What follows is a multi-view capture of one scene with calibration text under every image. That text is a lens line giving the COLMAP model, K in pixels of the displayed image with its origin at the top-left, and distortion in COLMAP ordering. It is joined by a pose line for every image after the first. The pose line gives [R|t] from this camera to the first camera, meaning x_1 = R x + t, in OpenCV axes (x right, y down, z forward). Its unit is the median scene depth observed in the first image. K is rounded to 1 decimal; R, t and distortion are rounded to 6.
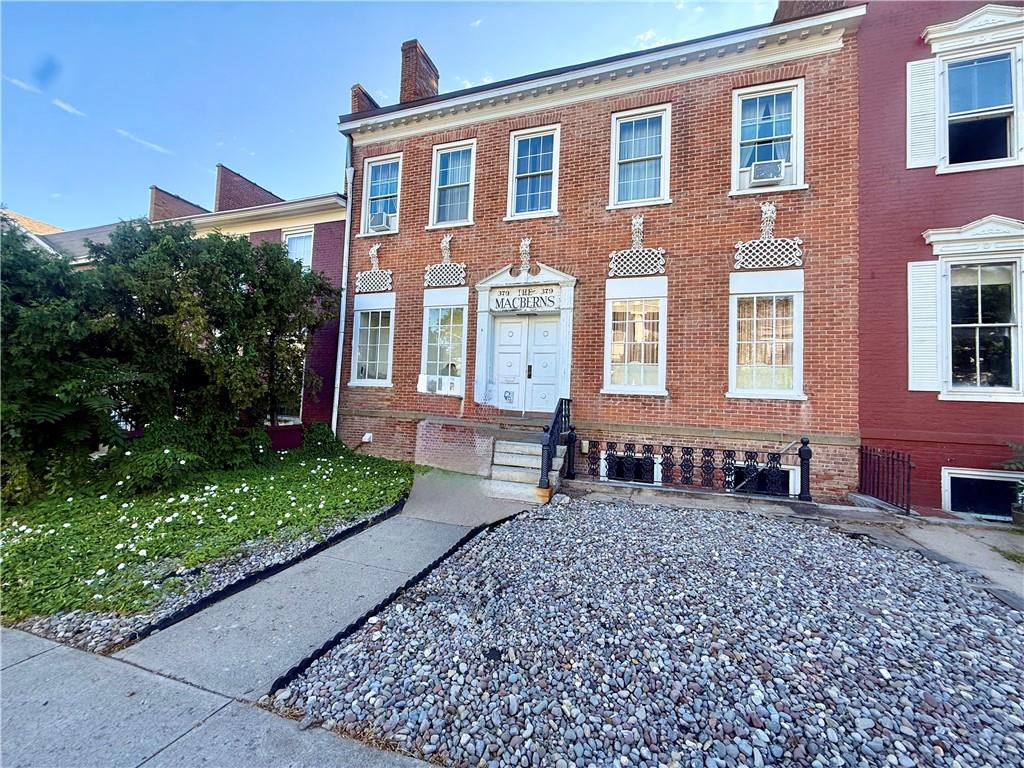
lens RADIAL K [[408.6, 0, 515.2], [0, 408.6, 381.9], [0, 0, 1]] dist [-0.007139, 0.000024]
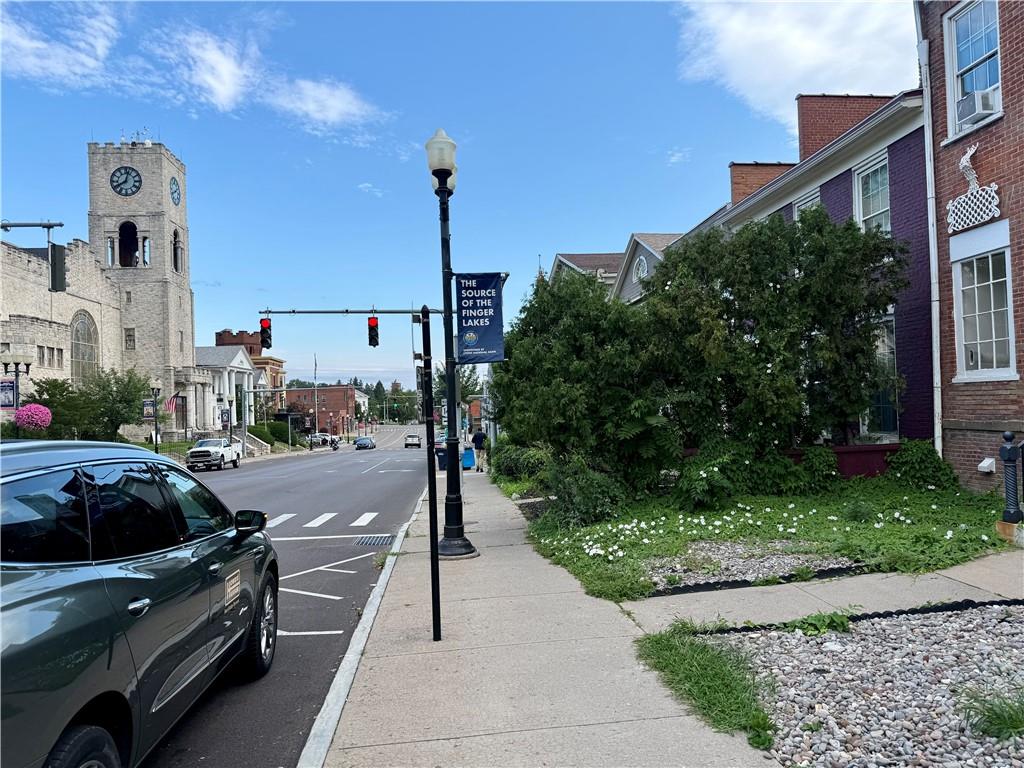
lens RADIAL K [[725.6, 0, 514.3], [0, 725.6, 383.8], [0, 0, 1]] dist [-0.003719, -0.001243]
pose [[0.415239, -0.074288, -0.906674, 0.368455], [0.085163, 0.995458, -0.042560, 0.001238], [0.905717, -0.059543, 0.419680, -0.100103]]
